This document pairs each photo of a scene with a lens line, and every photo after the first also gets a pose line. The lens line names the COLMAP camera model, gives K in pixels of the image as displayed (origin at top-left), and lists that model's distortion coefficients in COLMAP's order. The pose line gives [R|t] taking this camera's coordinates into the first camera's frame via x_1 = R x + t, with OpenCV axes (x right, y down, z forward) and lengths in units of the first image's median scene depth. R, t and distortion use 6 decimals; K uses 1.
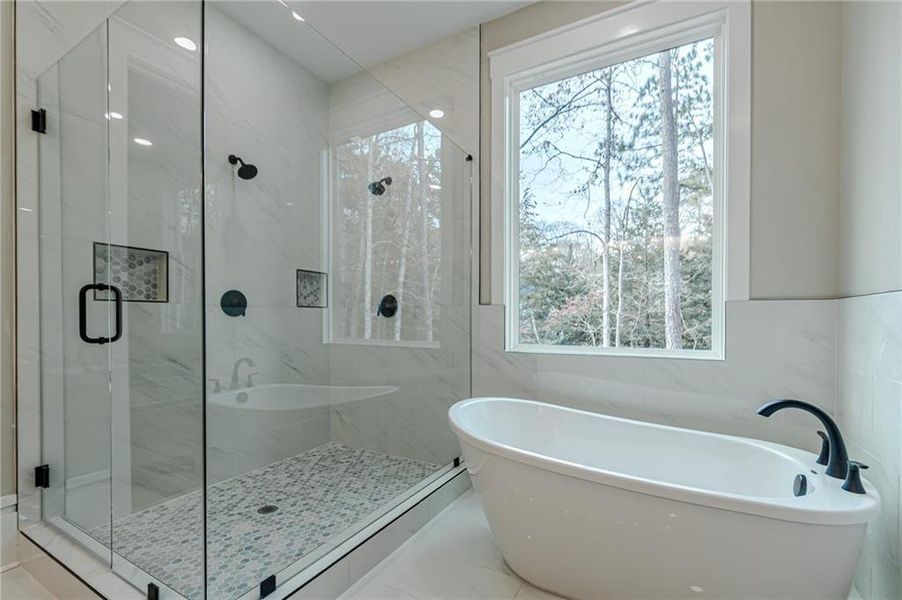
lens RADIAL K [[402.0, 0, 452.8], [0, 402.0, 321.8], [0, 0, 1]] dist [0.008853, -0.001045]
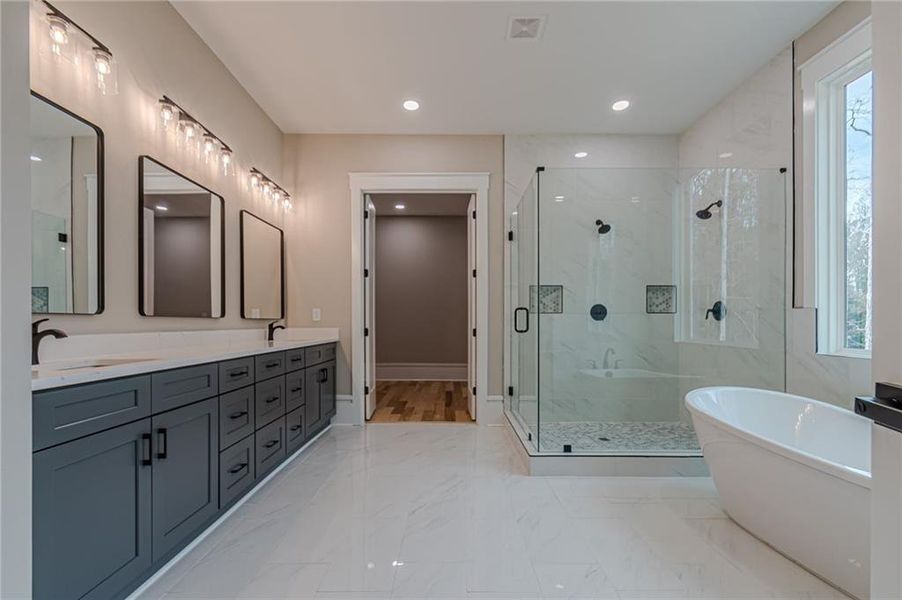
lens RADIAL K [[583.8, 0, 452.7], [0, 583.8, 306.3], [0, 0, 1]] dist [0.002389, 0.006268]
pose [[0.499316, -0.024300, -0.866079, 1.041893], [-0.003896, 0.999534, -0.030290, 0.001613], [0.866411, 0.018499, 0.498989, -0.577828]]
